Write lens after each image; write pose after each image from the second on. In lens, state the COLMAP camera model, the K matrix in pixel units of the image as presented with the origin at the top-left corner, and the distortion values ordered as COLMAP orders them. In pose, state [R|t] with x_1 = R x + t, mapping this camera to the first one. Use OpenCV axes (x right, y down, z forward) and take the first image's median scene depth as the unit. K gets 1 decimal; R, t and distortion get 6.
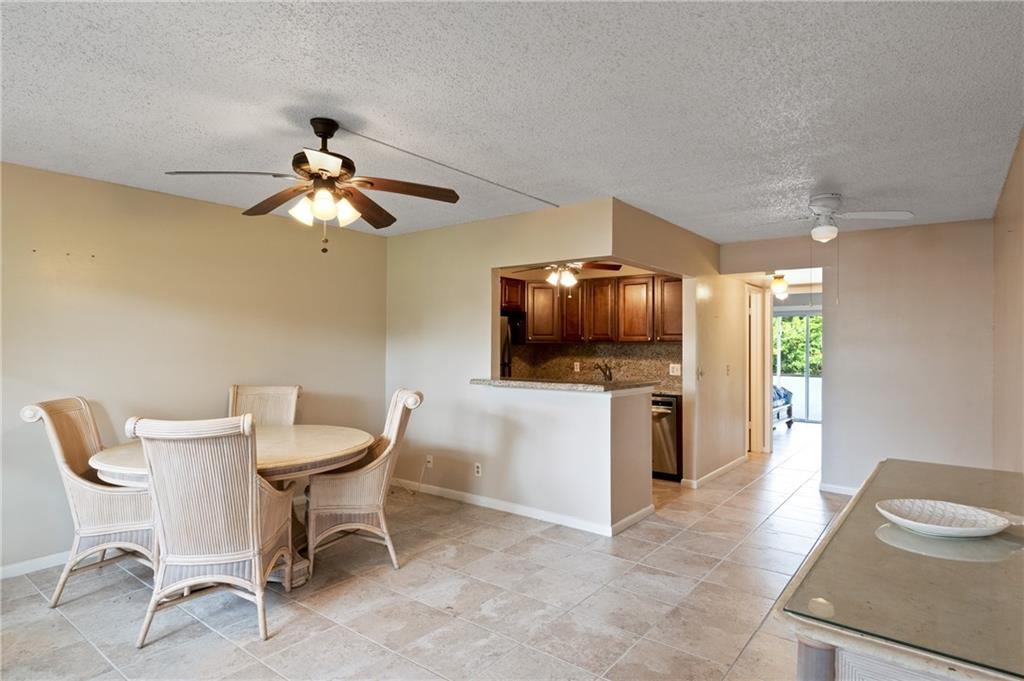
lens RADIAL K [[563.1, 0, 534.3], [0, 563.1, 344.0], [0, 0, 1]] dist [0.043825, -0.046175]
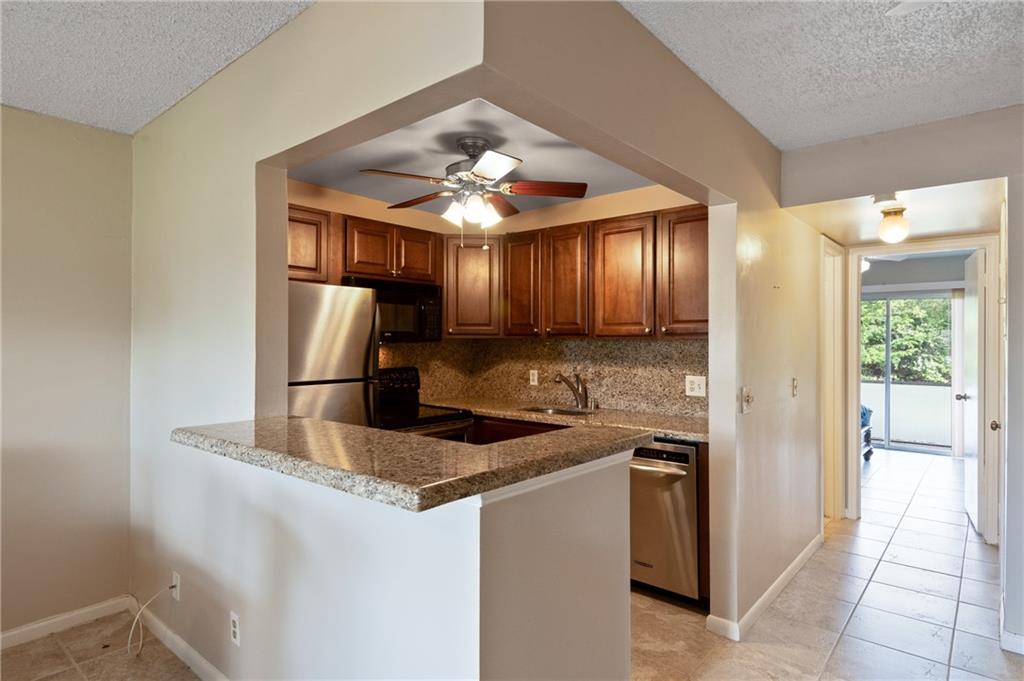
lens RADIAL K [[563.1, 0, 534.3], [0, 563.1, 344.0], [0, 0, 1]] dist [0.043825, -0.046175]
pose [[0.998996, -0.003443, -0.044671, 0.113705], [0.003805, 0.999961, 0.008015, -0.000622], [0.044642, -0.008177, 0.998970, 0.429645]]
